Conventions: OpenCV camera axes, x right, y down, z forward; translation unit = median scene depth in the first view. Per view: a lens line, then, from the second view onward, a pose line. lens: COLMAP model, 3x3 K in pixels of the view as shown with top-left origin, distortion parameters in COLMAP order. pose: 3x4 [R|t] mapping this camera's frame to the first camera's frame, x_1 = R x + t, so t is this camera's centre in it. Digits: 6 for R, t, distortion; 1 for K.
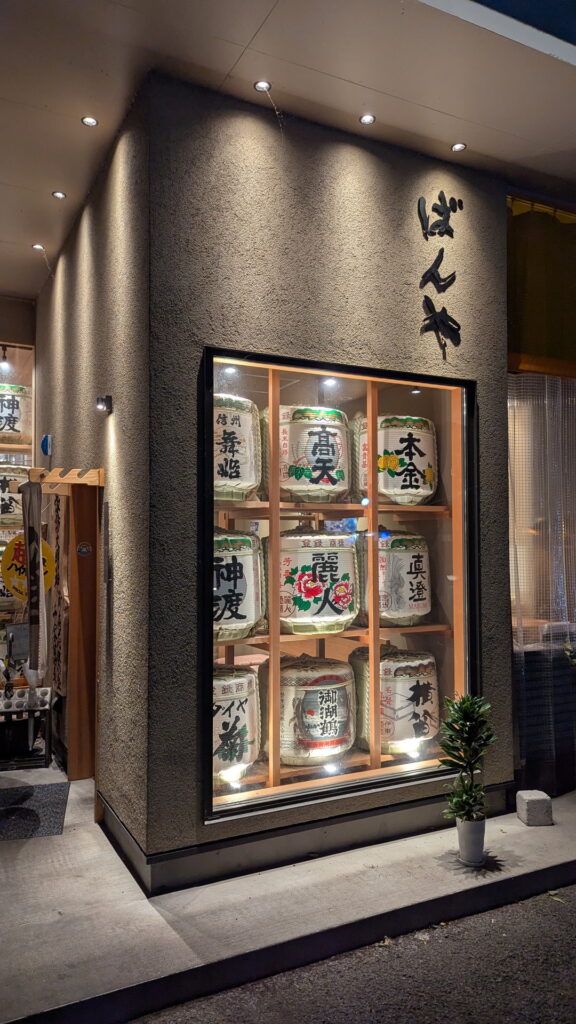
lens RADIAL K [[895.9, 0, 318.7], [0, 895.9, 536.8], [0, 0, 1]] dist [0.078721, -0.171052]
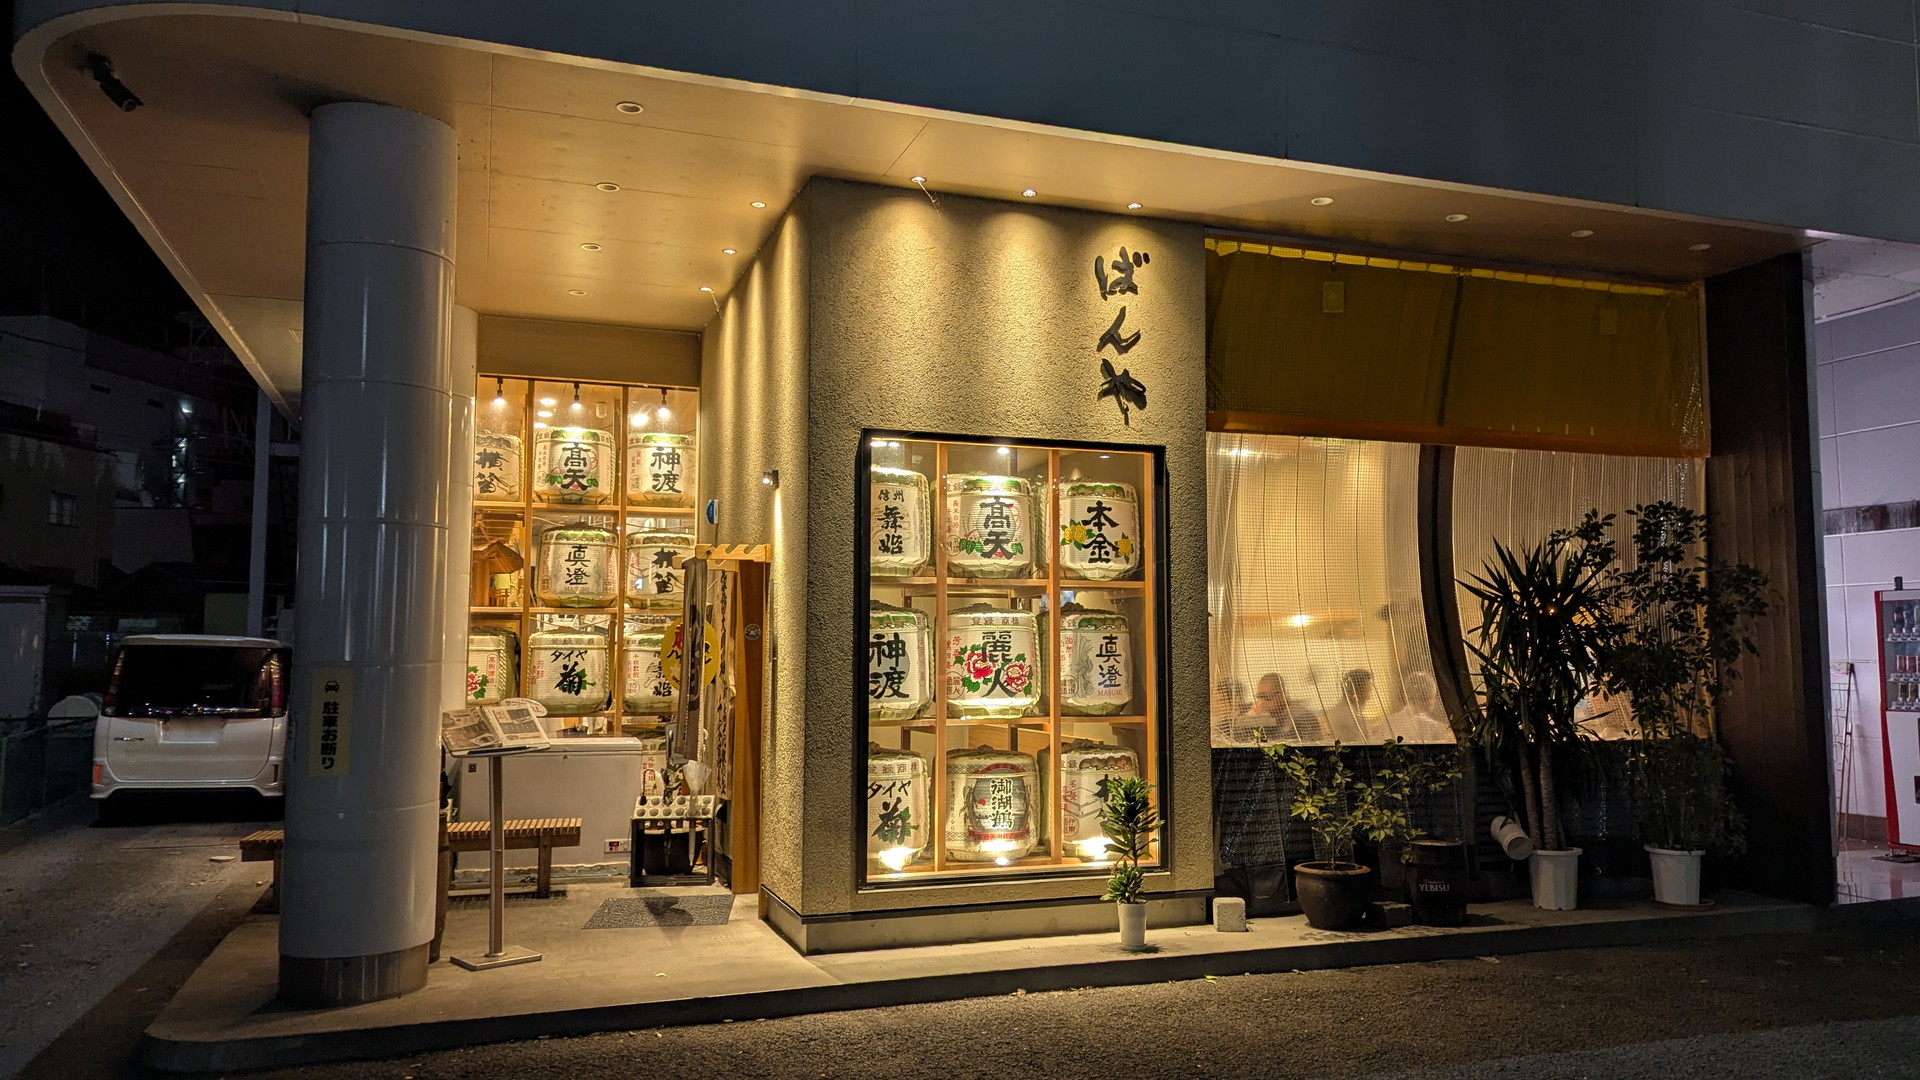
lens RADIAL K [[1679.8, 0, 960.0], [0, 1679.8, 540.0], [0, 0, 1]] dist [0.078721, -0.171052]
pose [[0.989503, -0.007127, -0.144335, 0.221519], [-0.001624, 0.998172, -0.060423, 0.028346], [0.144502, 0.060023, 0.987682, -0.746441]]
